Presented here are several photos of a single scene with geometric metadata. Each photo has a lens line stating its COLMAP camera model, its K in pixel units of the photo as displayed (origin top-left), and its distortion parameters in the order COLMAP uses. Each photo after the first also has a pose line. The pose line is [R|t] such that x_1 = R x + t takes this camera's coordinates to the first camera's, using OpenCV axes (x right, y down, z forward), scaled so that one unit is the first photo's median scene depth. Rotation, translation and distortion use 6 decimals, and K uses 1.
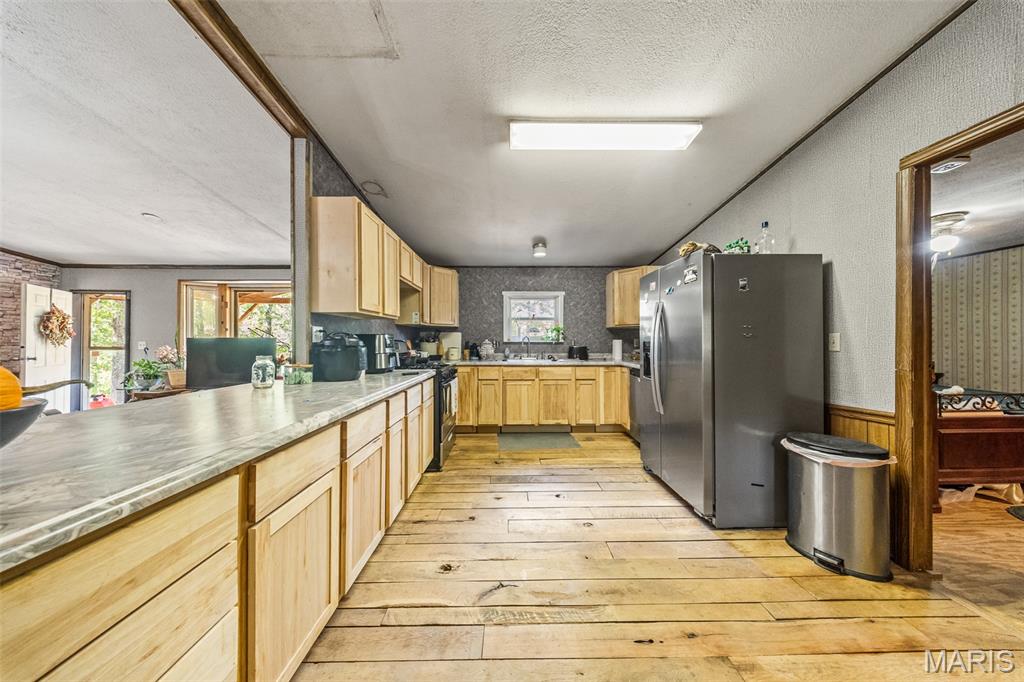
lens RADIAL K [[309.1, 0, 513.4], [0, 309.1, 339.8], [0, 0, 1]] dist [0.011627, -0.005044]
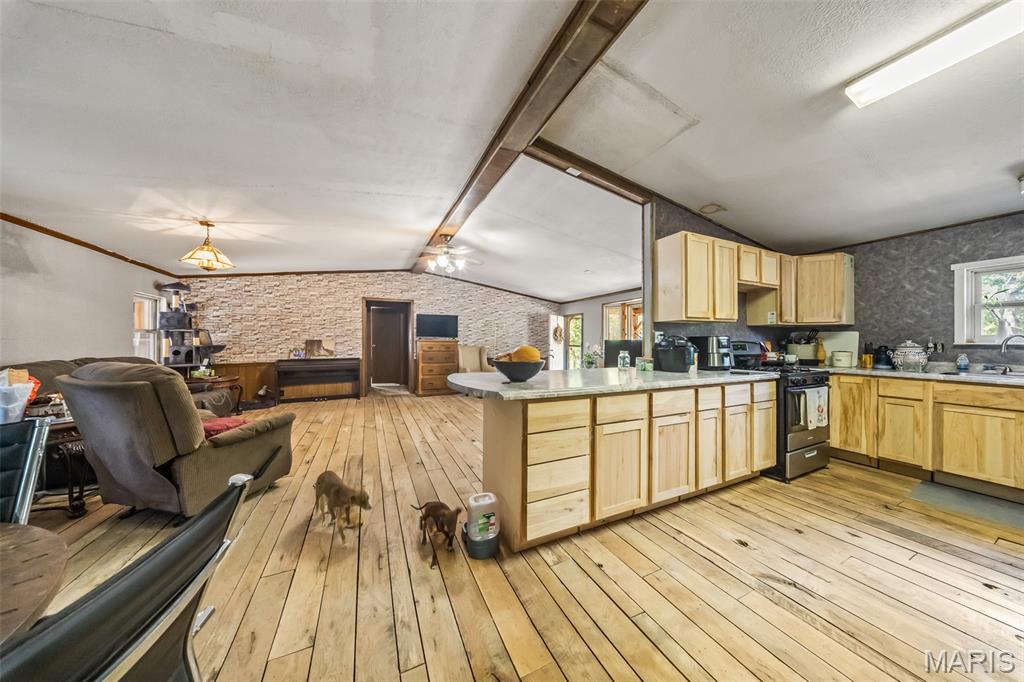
lens RADIAL K [[309.1, 0, 513.4], [0, 309.1, 339.8], [0, 0, 1]] dist [0.011627, -0.005044]
pose [[0.421107, -0.004684, -0.906999, 0.268614], [0.000267, 0.999987, -0.005041, 0.000238], [0.907011, 0.001881, 0.421103, -0.135694]]
